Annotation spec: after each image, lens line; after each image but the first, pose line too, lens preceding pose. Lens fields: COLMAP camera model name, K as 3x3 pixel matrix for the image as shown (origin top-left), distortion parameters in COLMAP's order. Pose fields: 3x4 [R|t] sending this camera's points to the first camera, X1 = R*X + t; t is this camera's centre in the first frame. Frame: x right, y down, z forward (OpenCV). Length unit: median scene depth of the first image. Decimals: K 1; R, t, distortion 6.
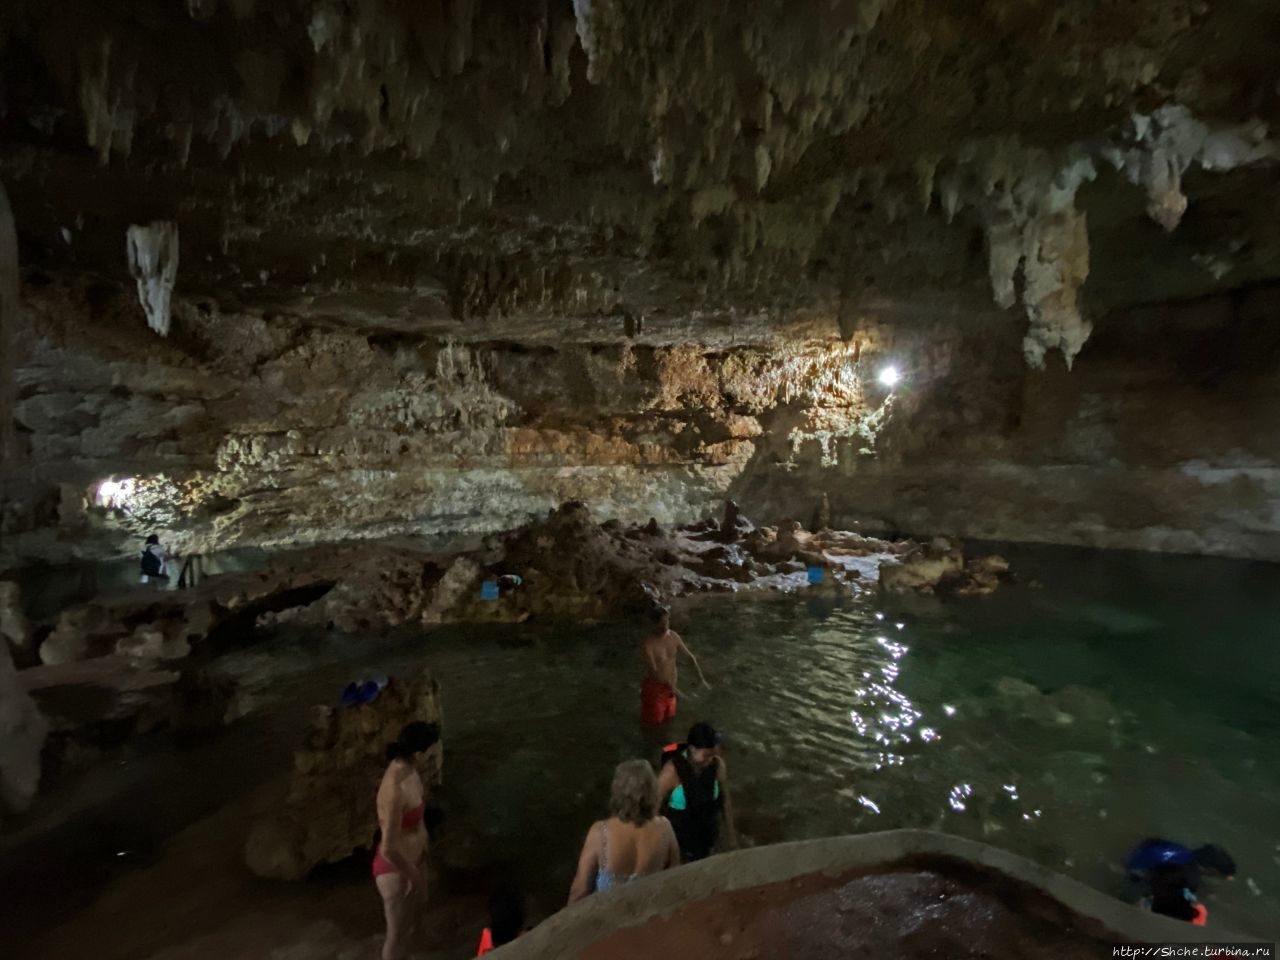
lens RADIAL K [[567.3, 0, 664.7], [0, 567.3, 486.5], [0, 0, 1]] dist [-0.003723, -0.011045]
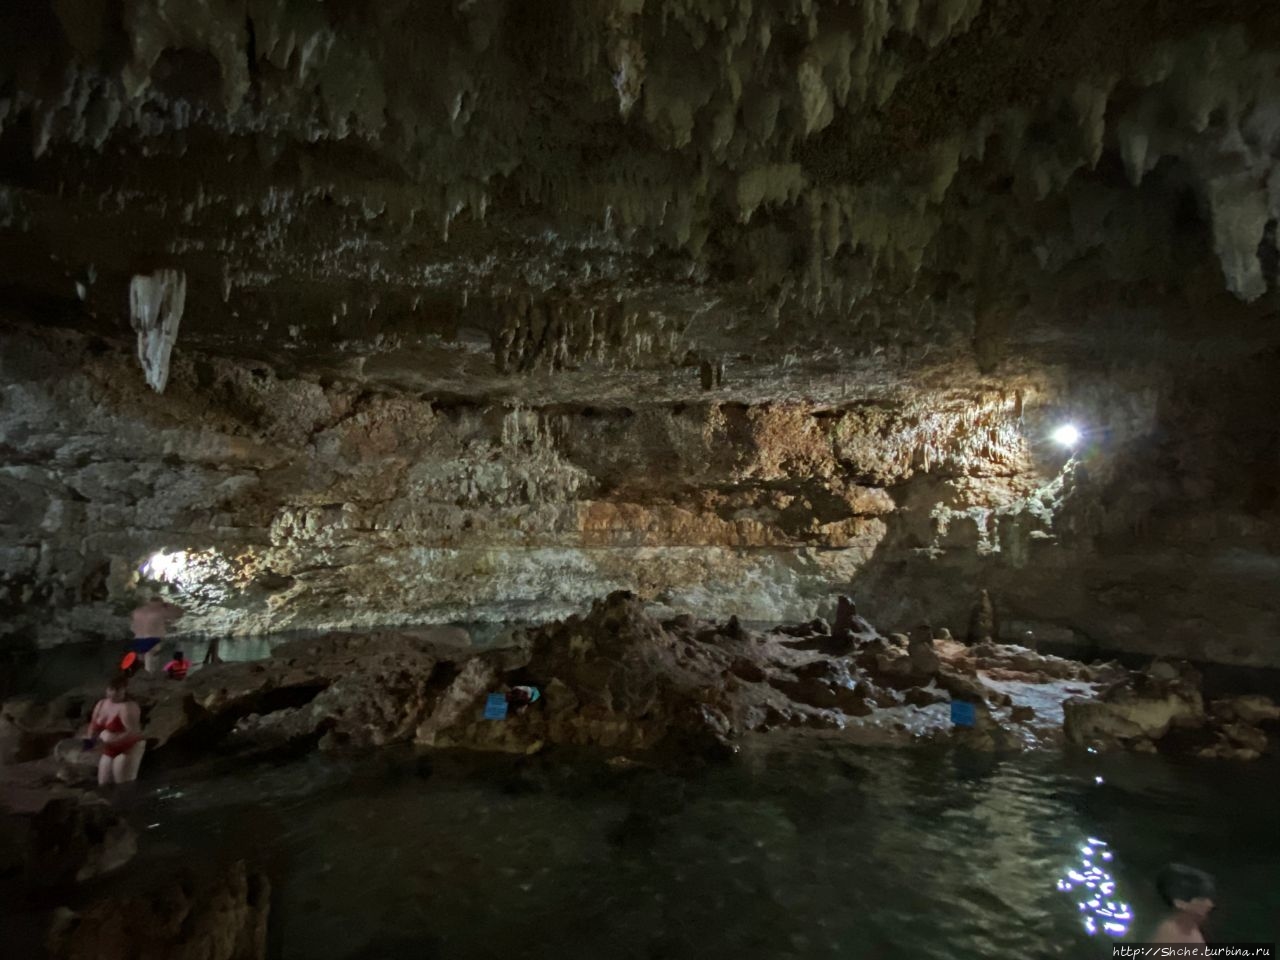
lens RADIAL K [[627.9, 0, 656.6], [0, 627.9, 479.8], [0, 0, 1]] dist [0.001032, -0.010835]
pose [[0.976370, -0.006431, -0.216009, 0.065698], [-0.025044, 0.989455, -0.142661, -0.003539], [0.214648, 0.144700, 0.965913, 0.134356]]
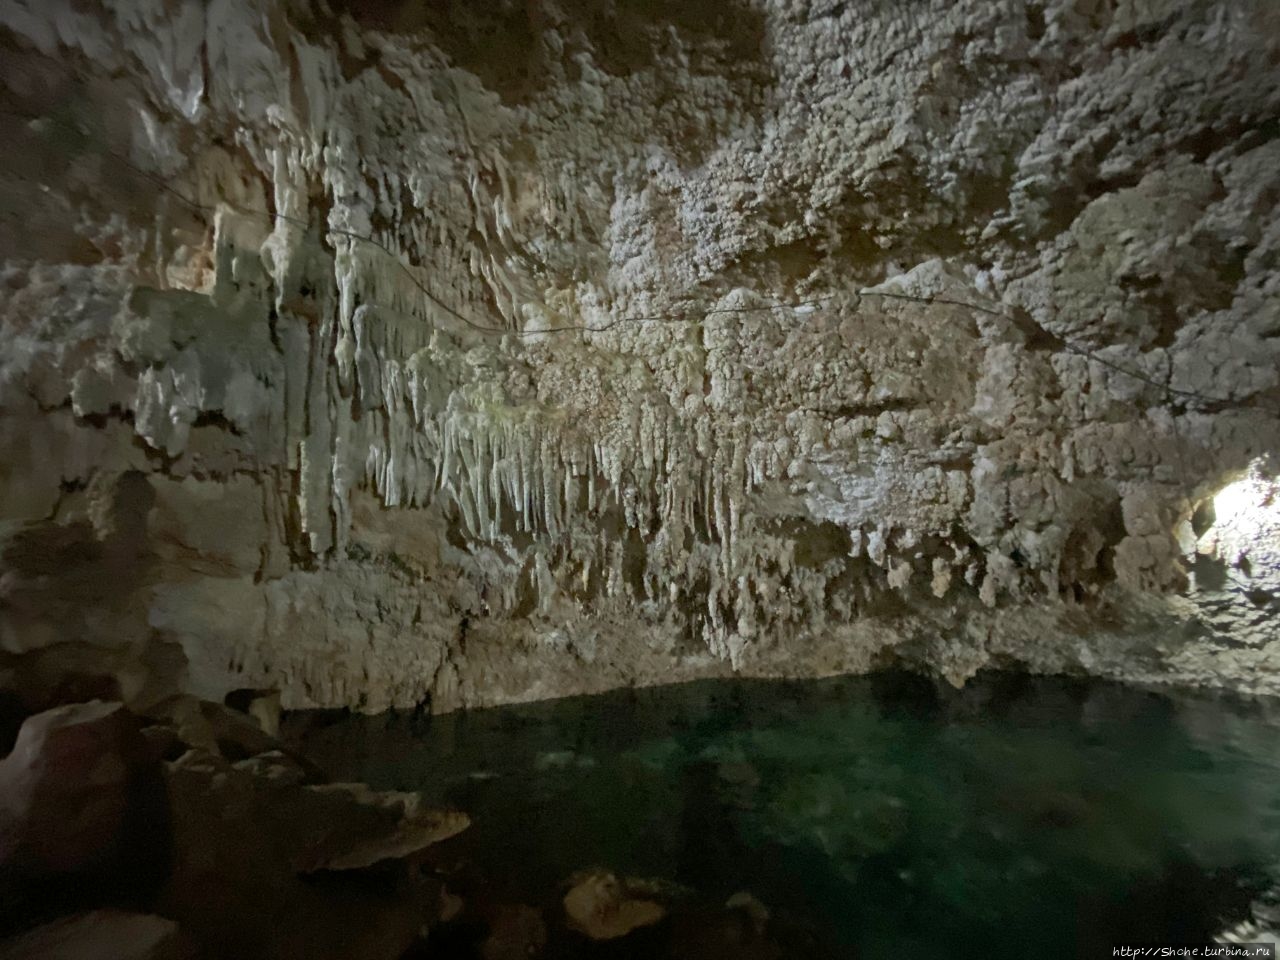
lens RADIAL K [[520.8, 0, 635.1], [0, 520.8, 488.6], [0, 0, 1]] dist [0.002010, -0.012588]
pose [[0.242976, -0.104408, -0.964397, -0.798009], [-0.037291, 0.992450, -0.116840, 0.046765], [0.969315, 0.064353, 0.237248, 0.580489]]
